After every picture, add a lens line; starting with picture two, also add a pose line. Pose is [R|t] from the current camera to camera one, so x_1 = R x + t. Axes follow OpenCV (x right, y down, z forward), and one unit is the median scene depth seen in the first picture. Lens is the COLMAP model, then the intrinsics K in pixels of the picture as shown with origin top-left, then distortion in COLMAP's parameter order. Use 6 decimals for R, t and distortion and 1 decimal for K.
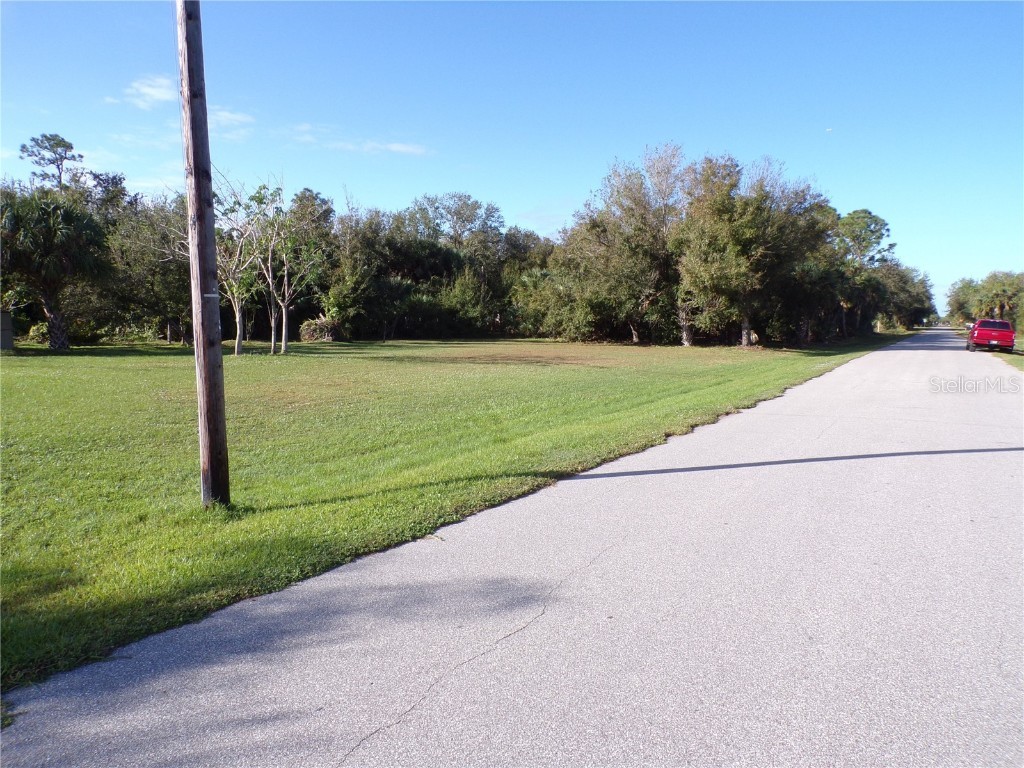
lens RADIAL K [[689.9, 0, 505.7], [0, 689.9, 390.9], [0, 0, 1]] dist [-0.020698, 0.022264]
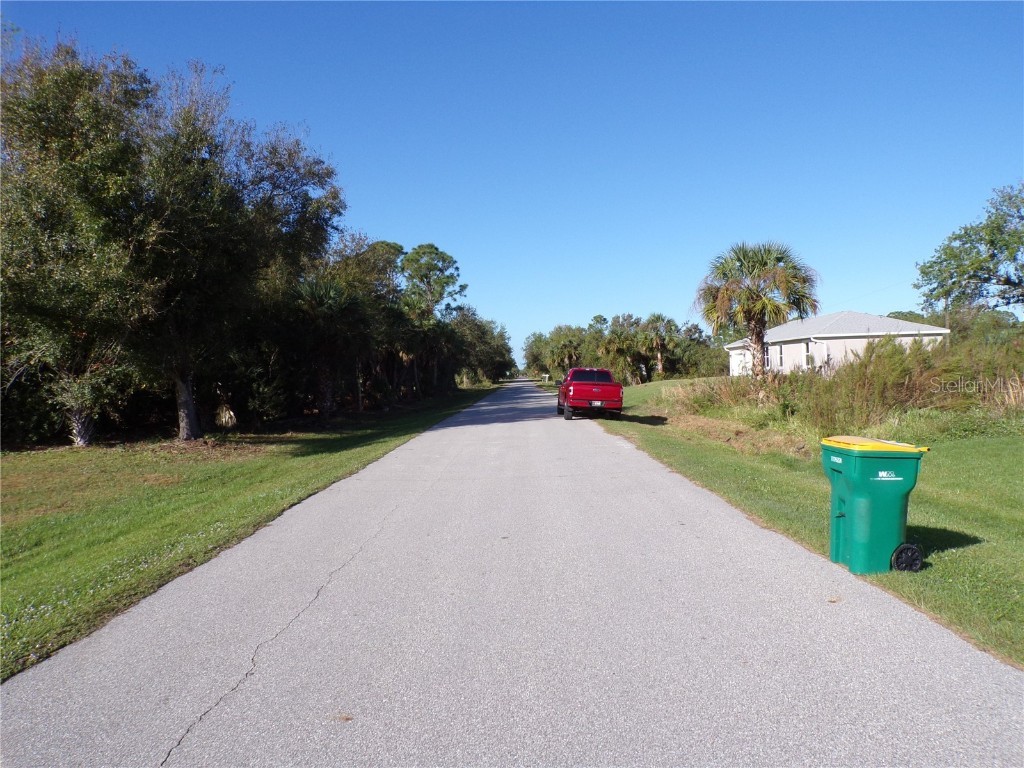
lens RADIAL K [[689.9, 0, 512.4], [0, 689.9, 384.5], [0, 0, 1]] dist [-0.020698, 0.022264]
pose [[0.851048, -0.047421, 0.522942, 0.153394], [0.098693, 0.992610, -0.070604, -0.024870], [-0.515729, 0.111698, 0.849439, 0.243413]]
